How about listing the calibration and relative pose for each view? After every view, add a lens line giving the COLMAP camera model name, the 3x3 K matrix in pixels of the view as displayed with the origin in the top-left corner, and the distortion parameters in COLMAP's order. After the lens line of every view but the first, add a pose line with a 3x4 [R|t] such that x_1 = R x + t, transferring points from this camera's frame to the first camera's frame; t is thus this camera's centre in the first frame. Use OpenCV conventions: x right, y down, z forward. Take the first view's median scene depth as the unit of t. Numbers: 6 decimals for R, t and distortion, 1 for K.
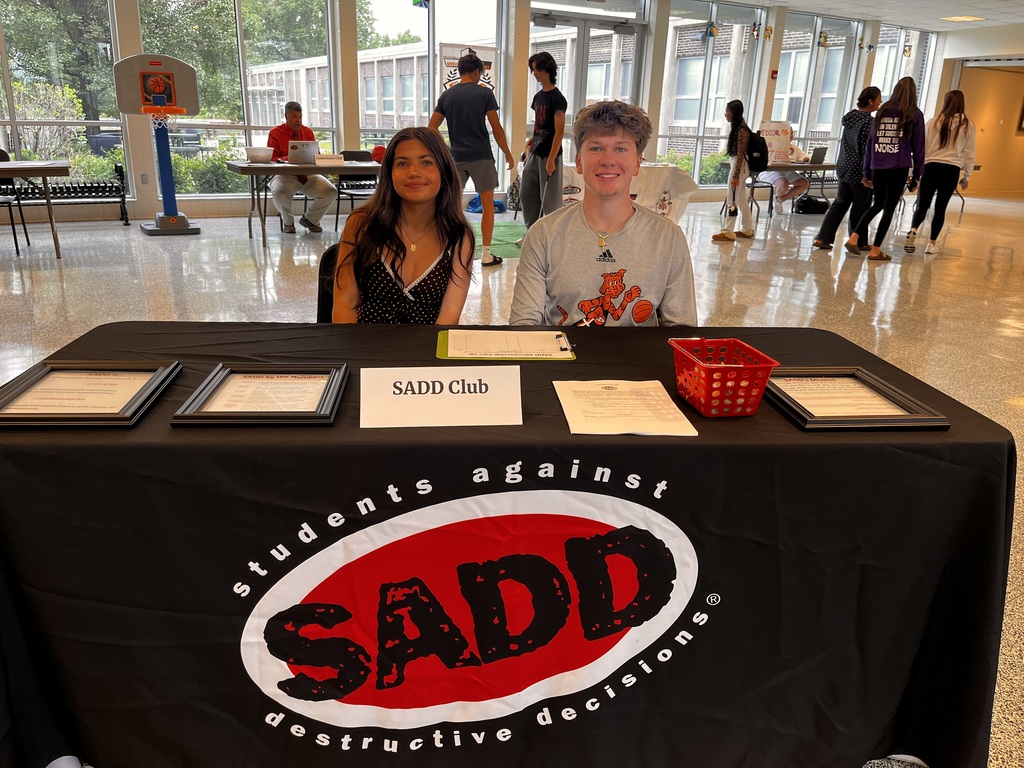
lens RADIAL K [[776.7, 0, 512.1], [0, 776.7, 384.6], [0, 0, 1]] dist [-0.001598, -0.010437]
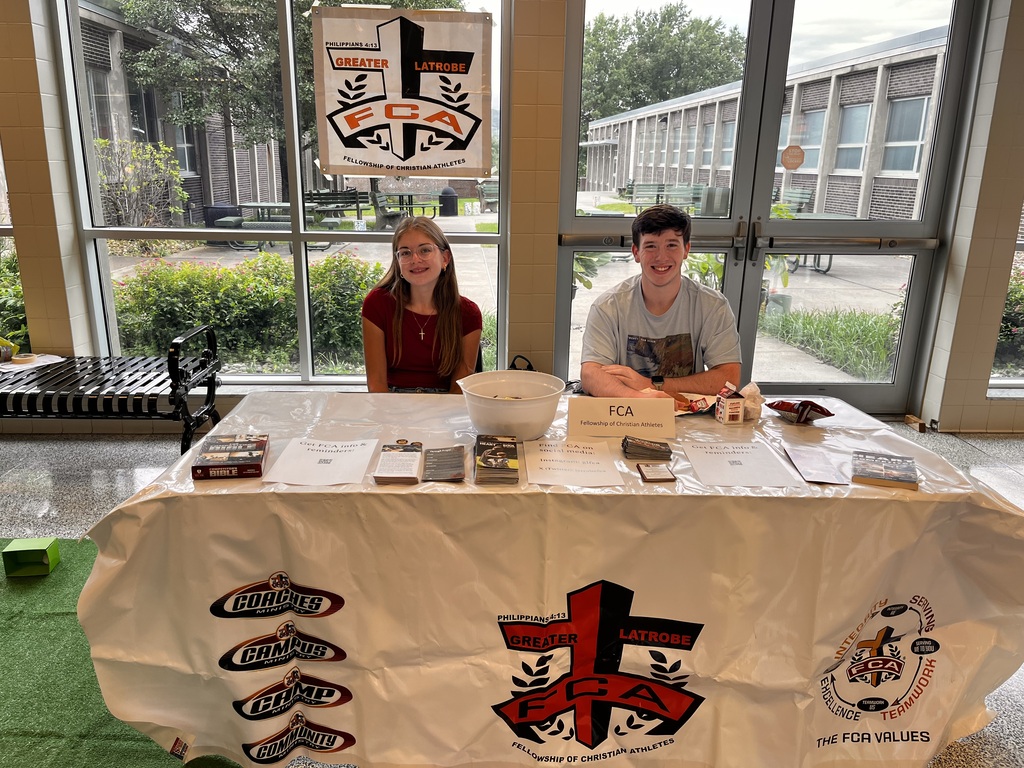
lens RADIAL K [[776.7, 0, 510.8], [0, 776.7, 384.2], [0, 0, 1]] dist [-0.001598, -0.010437]
pose [[0.890451, 0.103796, -0.443084, 0.169312], [-0.130506, 0.990990, -0.030127, -0.250349], [0.435964, 0.084652, 0.895974, 0.688910]]
